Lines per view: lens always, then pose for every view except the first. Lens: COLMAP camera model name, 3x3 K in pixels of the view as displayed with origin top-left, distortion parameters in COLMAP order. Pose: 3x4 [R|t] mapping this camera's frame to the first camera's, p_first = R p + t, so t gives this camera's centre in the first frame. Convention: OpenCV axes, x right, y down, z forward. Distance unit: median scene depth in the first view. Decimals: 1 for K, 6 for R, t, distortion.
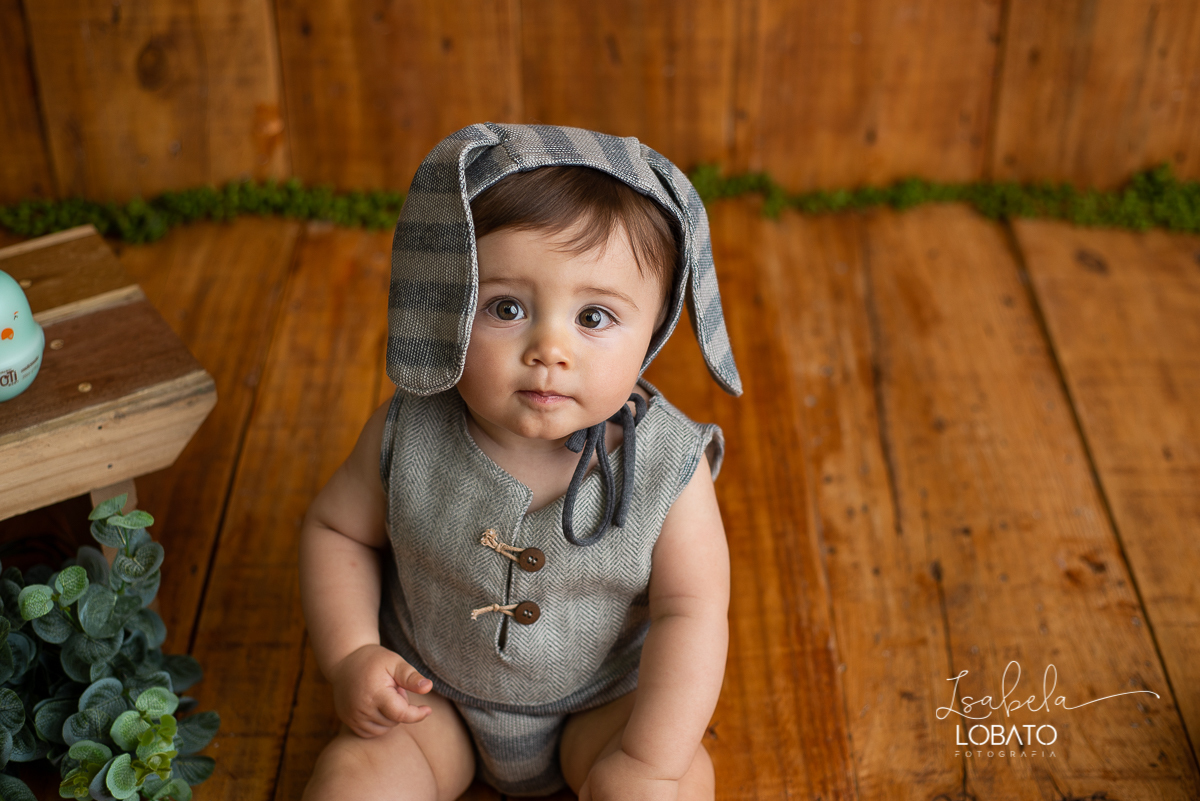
lens RADIAL K [[1860.7, 0, 614.6], [0, 1860.7, 402.0], [0, 0, 1]] dist [-0.009938, -0.024430]
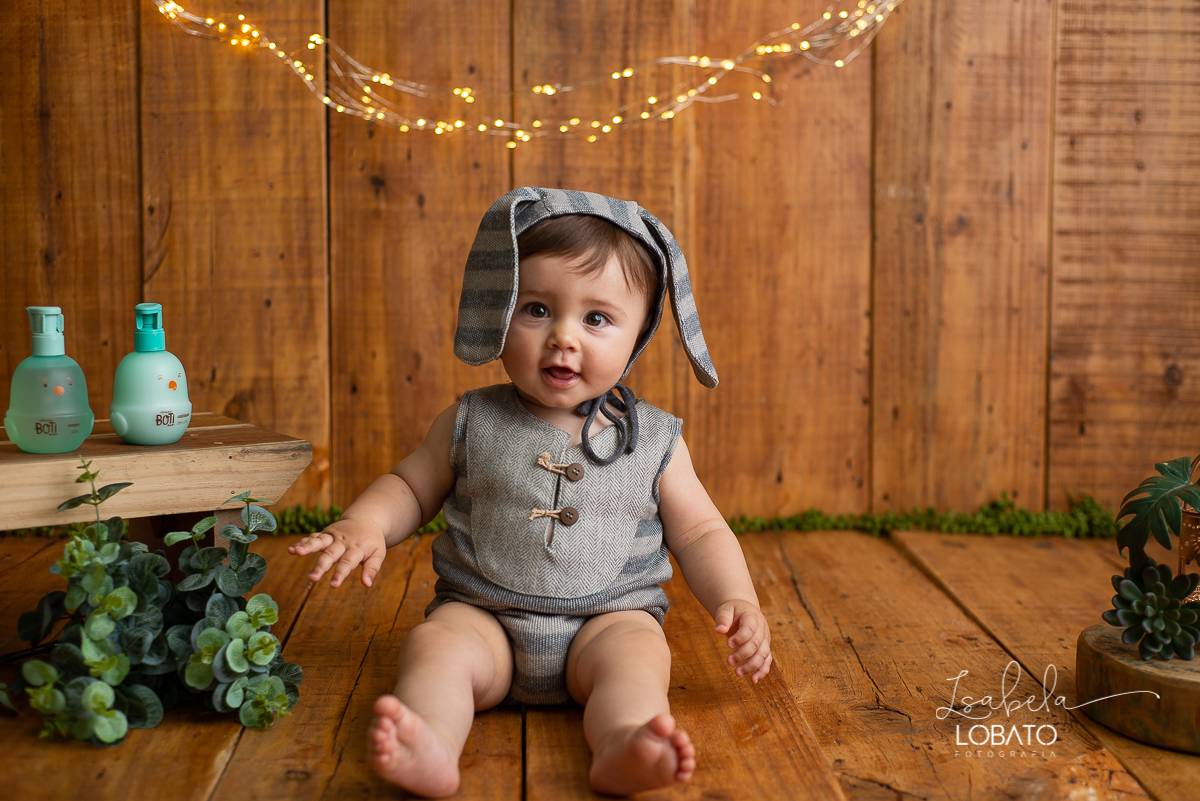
lens RADIAL K [[1785.2, 0, 600.0], [0, 1785.2, 400.5], [0, 0, 1]] dist [-0.016375, 0.006217]
pose [[0.999183, 0.001238, 0.040407, -0.042096], [0.018693, 0.872107, -0.488959, 0.452418], [-0.035845, 0.489314, 0.871371, -0.127019]]
